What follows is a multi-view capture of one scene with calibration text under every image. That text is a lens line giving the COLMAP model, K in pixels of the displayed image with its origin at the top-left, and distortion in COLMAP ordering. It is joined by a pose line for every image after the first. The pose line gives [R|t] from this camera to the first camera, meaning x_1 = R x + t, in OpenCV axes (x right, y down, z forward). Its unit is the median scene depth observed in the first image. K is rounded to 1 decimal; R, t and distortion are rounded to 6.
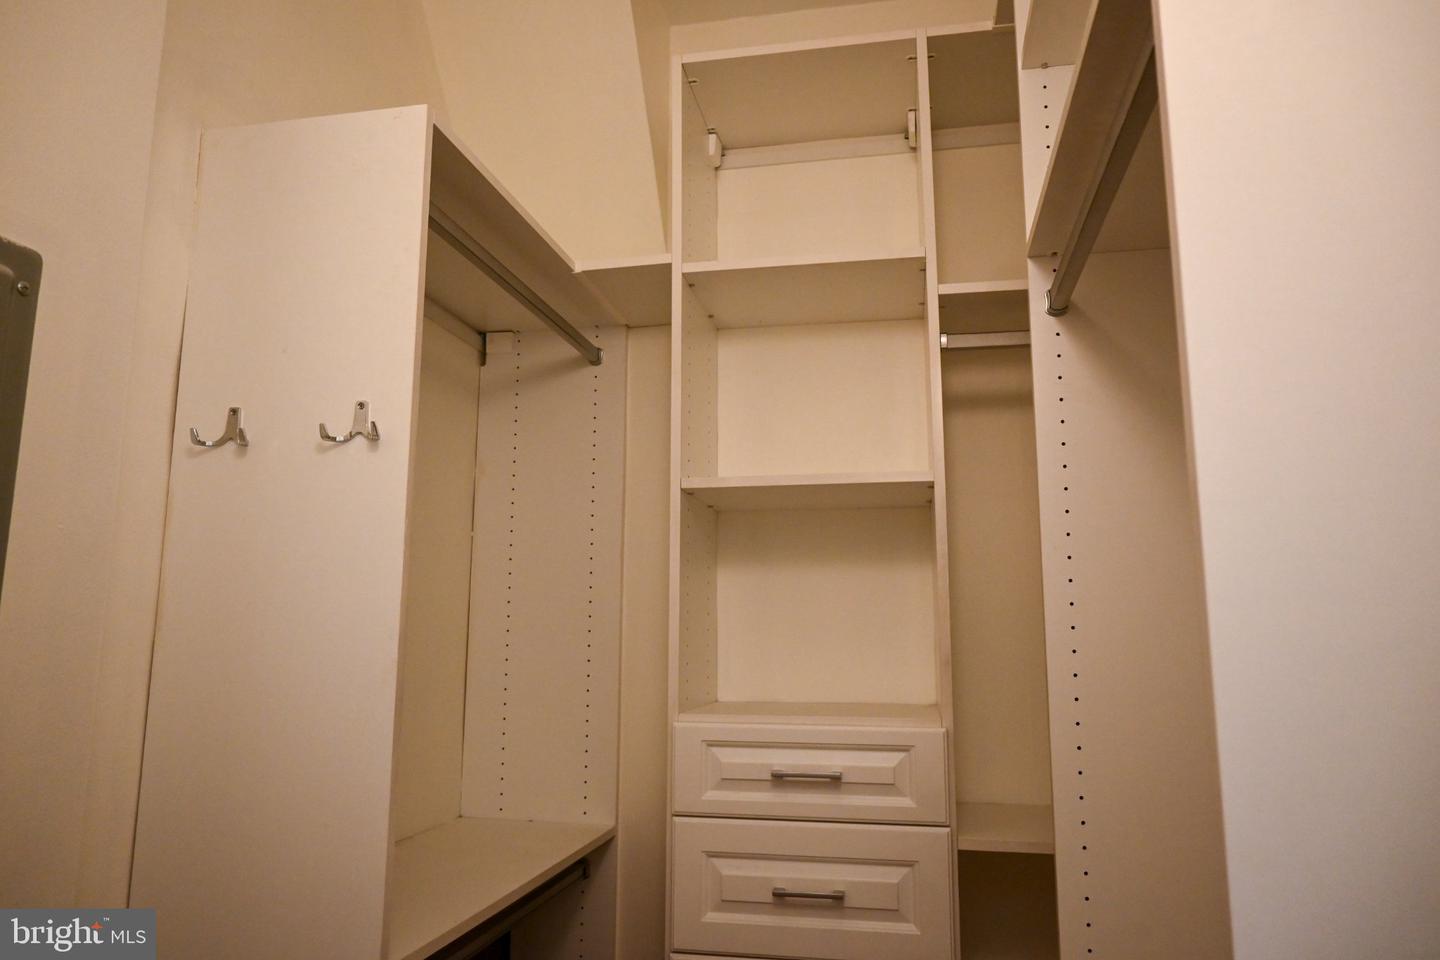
lens RADIAL K [[983.7, 0, 720.0], [0, 983.7, 480.0], [0, 0, 1]] dist [-0.004763, -0.000665]
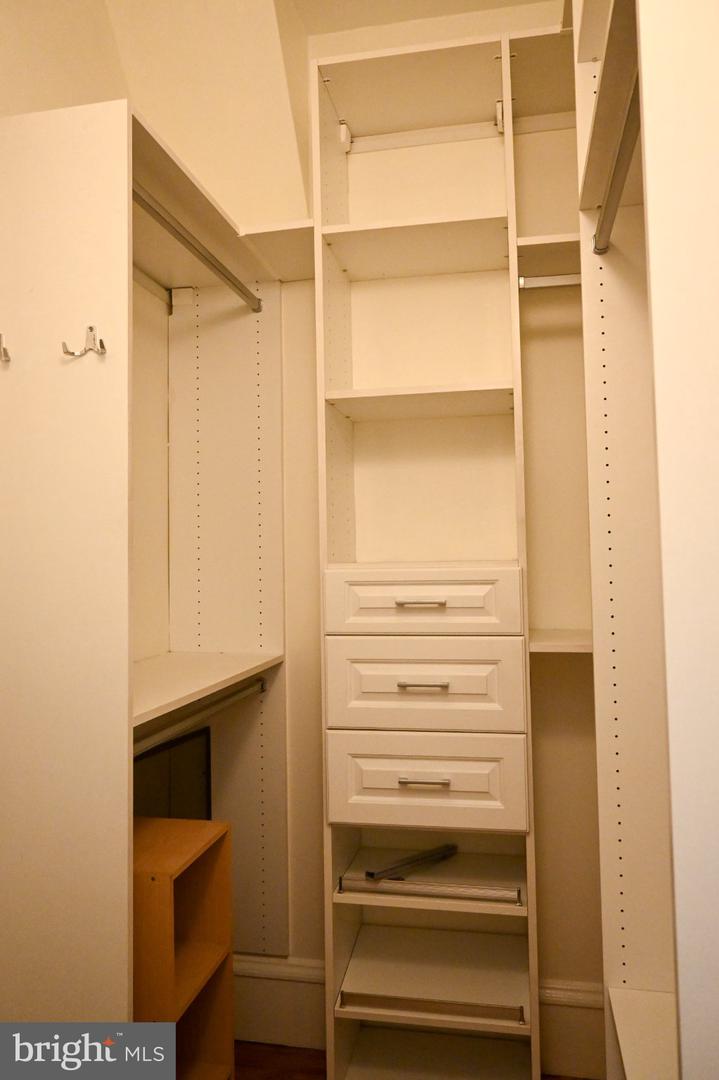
lens RADIAL K [[798.2, 0, 359.9], [0, 798.2, 517.4], [0, 0, 1]] dist [-0.003138, -0.003210]
pose [[0.999786, -0.020634, 0.001104, 0.002844], [0.020395, 0.993980, 0.107650, 0.050826], [-0.003318, -0.107605, 0.994188, -0.095546]]
